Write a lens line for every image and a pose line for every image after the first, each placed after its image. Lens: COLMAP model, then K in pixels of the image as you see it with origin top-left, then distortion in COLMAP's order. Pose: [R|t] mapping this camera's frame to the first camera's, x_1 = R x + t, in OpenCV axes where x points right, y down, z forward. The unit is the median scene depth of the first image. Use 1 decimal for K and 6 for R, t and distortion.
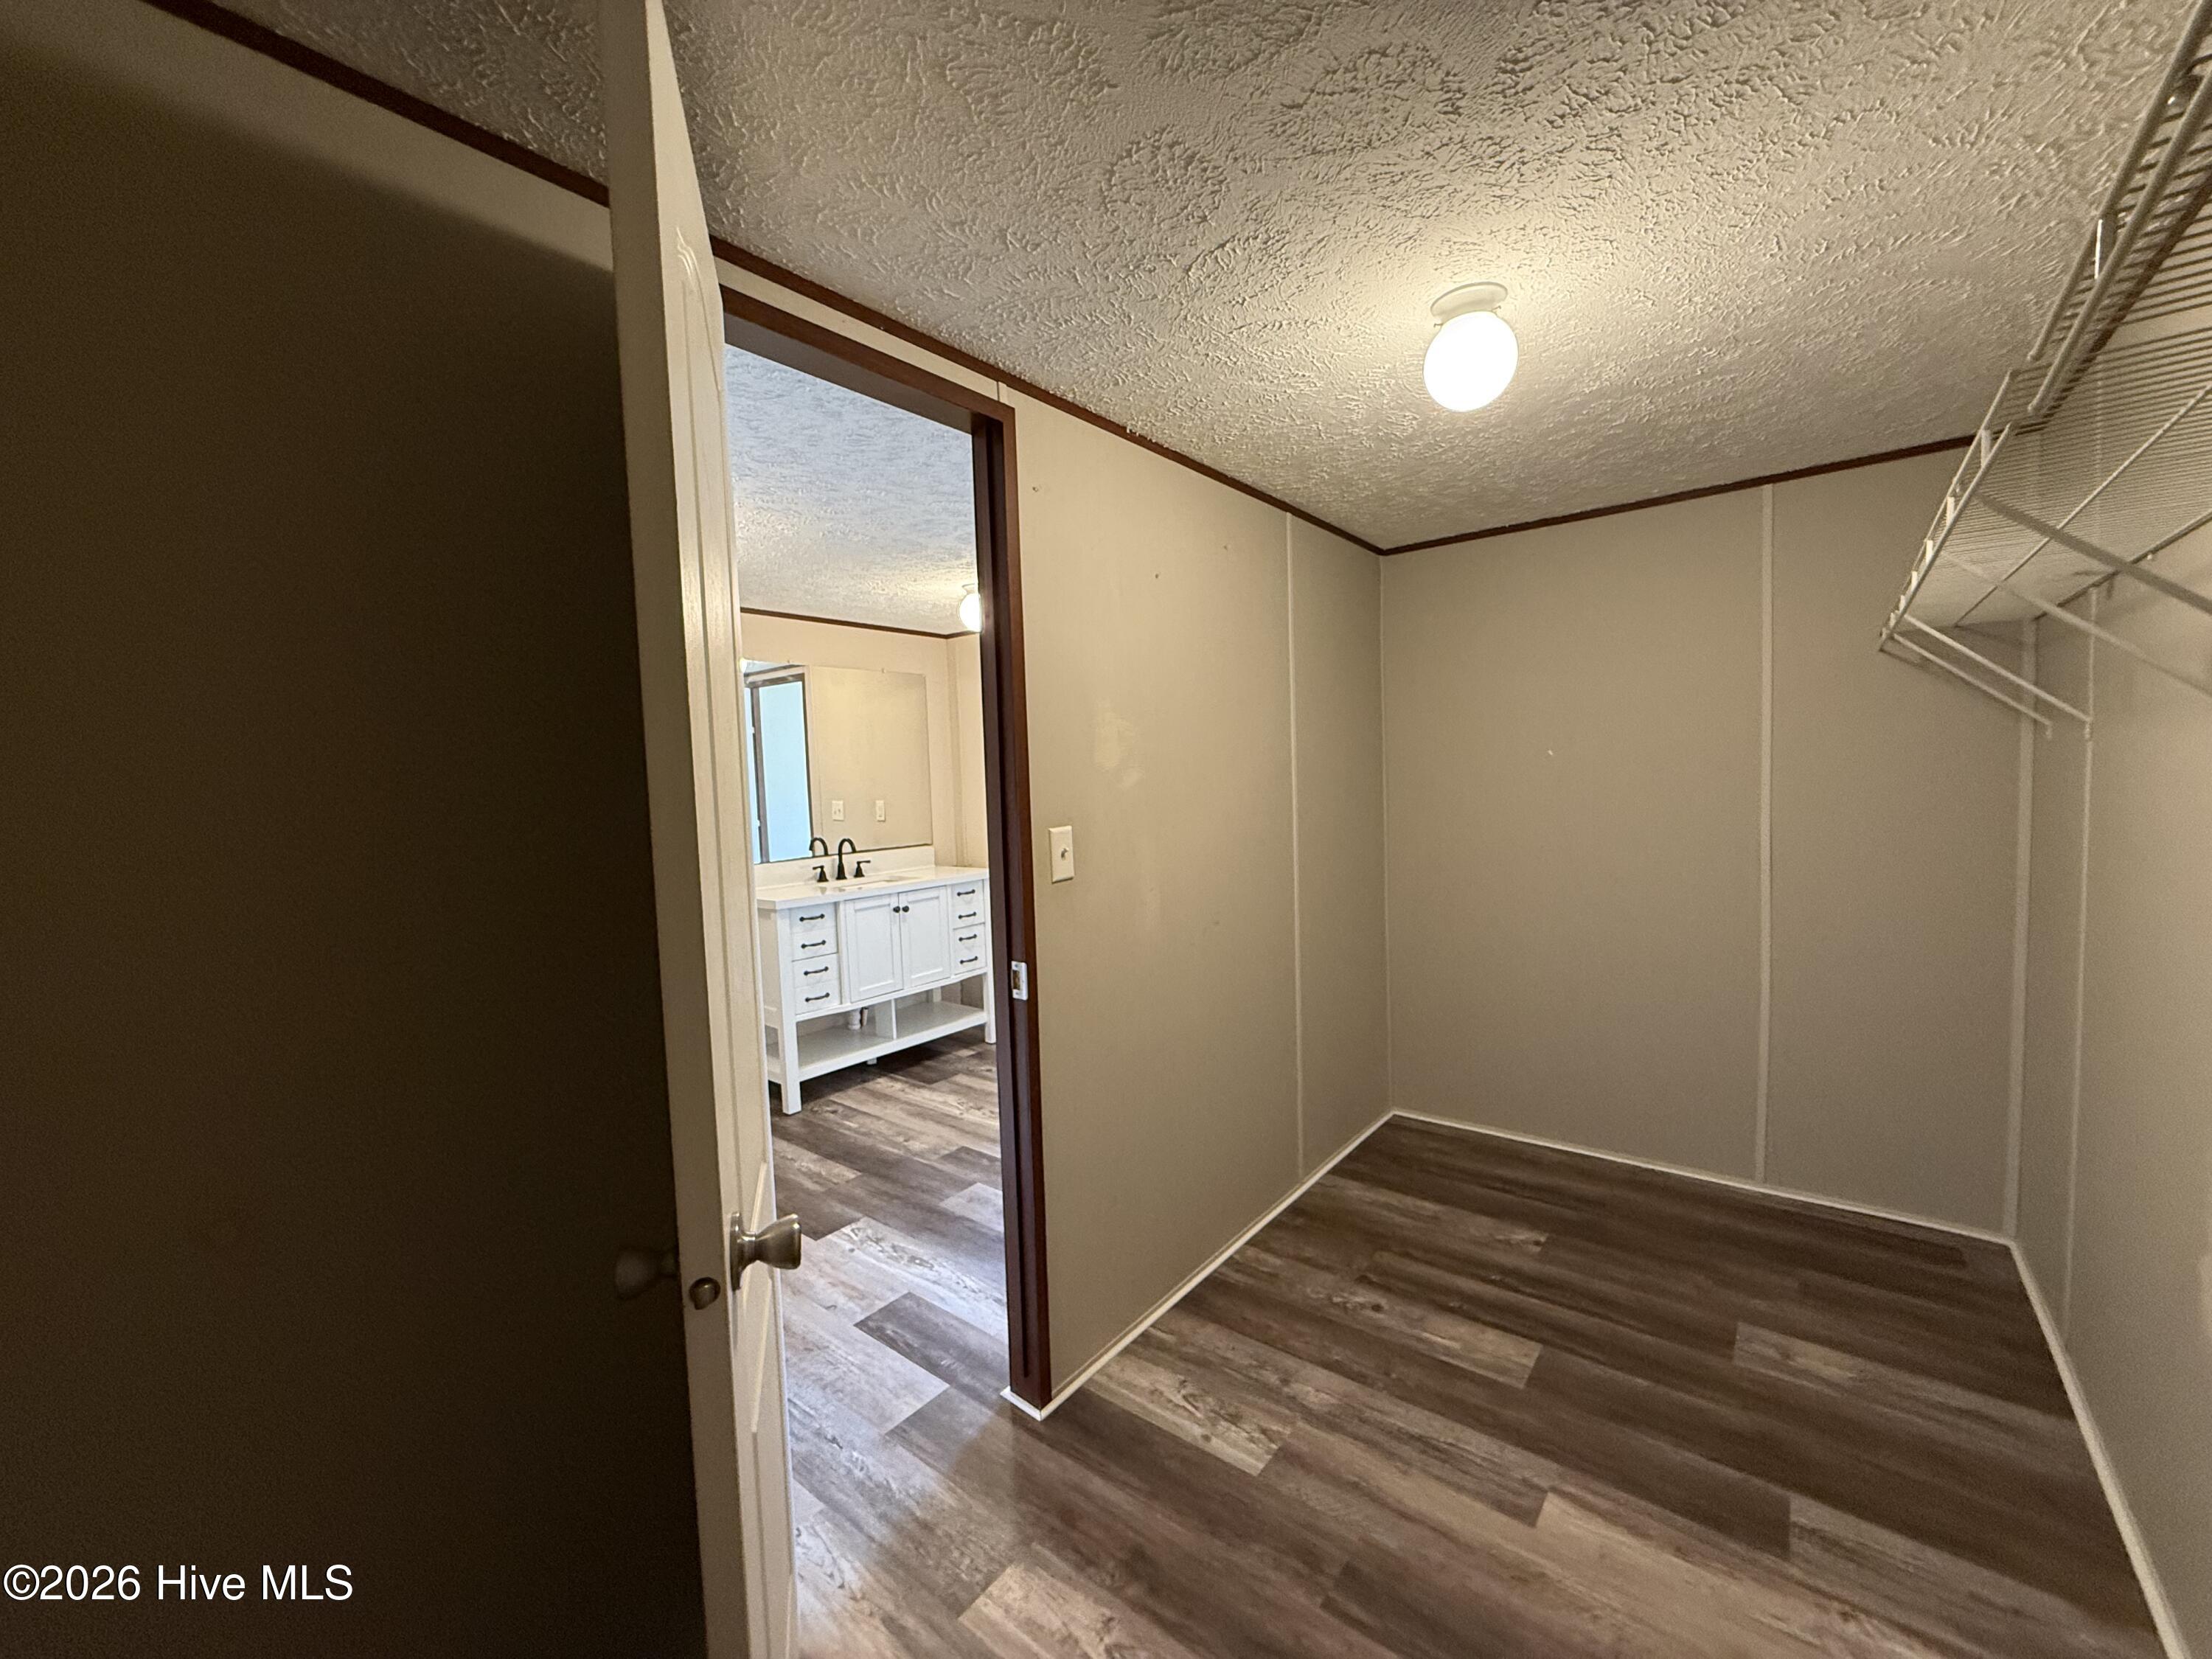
lens RADIAL K [[883.7, 0, 1095.5], [0, 883.7, 831.9], [0, 0, 1]] dist [-0.000286, 0.000635]
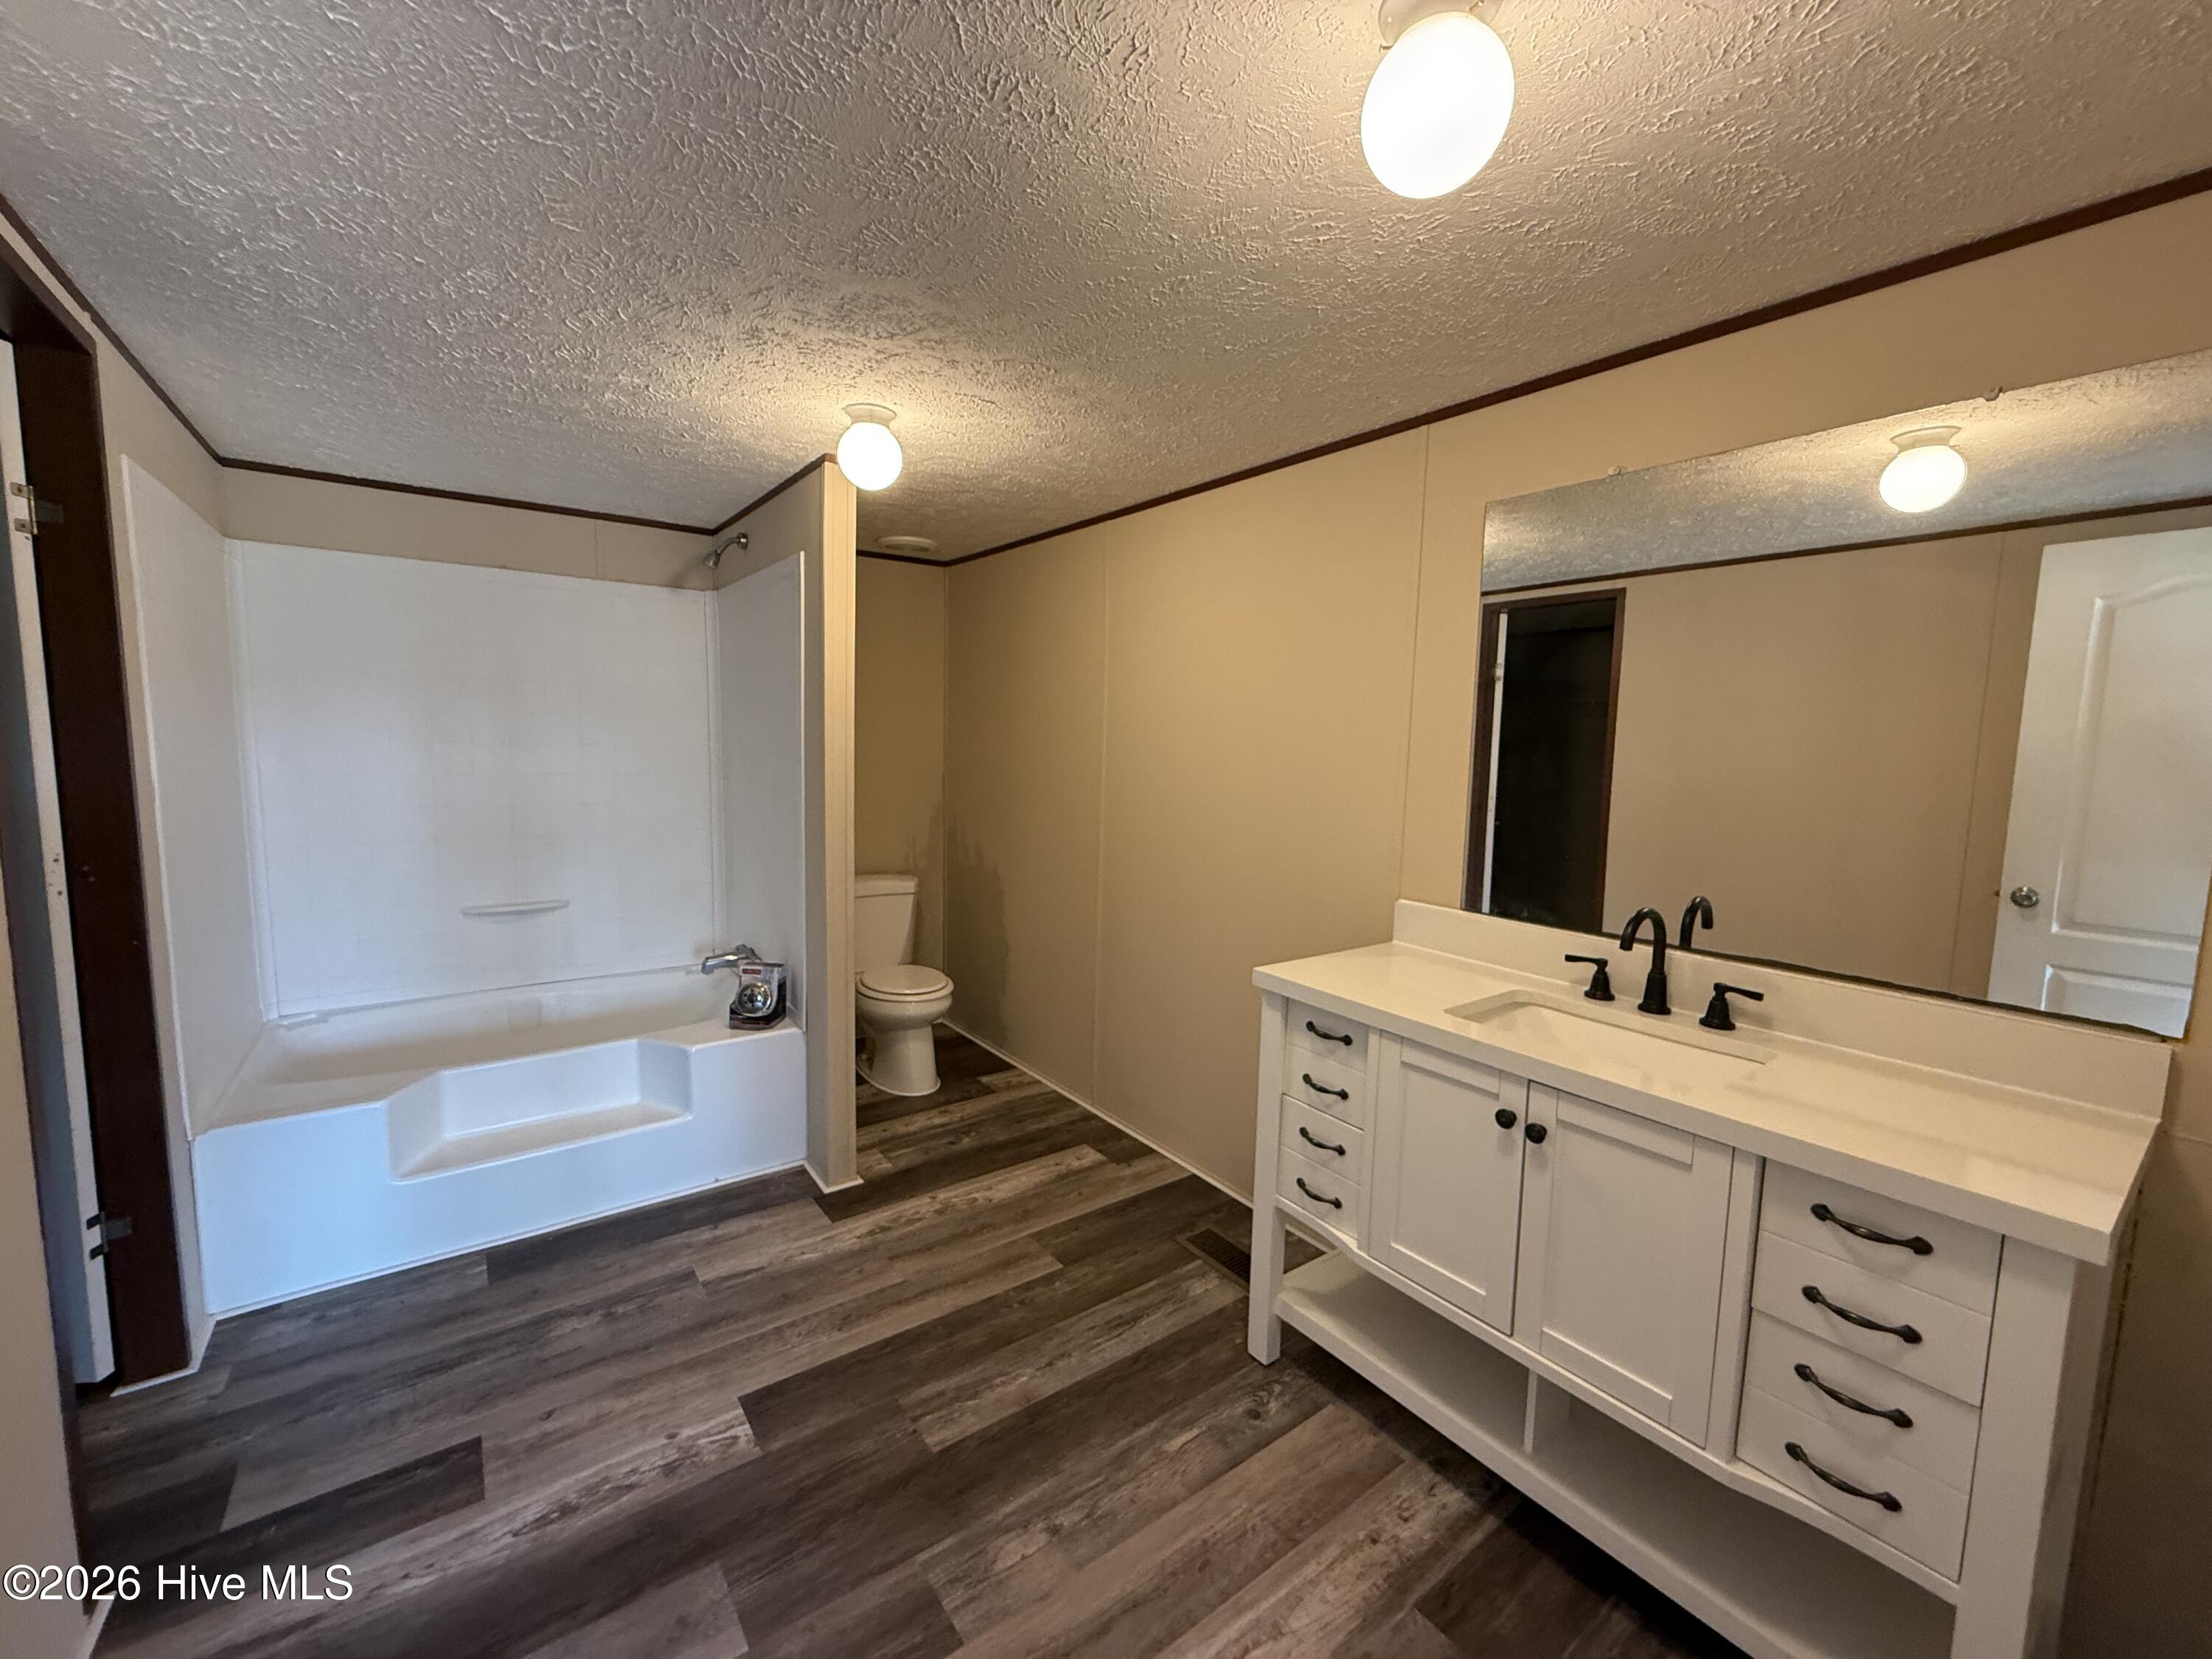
lens RADIAL K [[883.7, 0, 1108.4], [0, 883.7, 843.8], [0, 0, 1]] dist [-0.000286, 0.000635]
pose [[-0.246147, 0.137710, -0.959400, 0.163412], [-0.078000, 0.983830, 0.161229, -0.076671], [0.966089, 0.114519, -0.231426, 1.023813]]
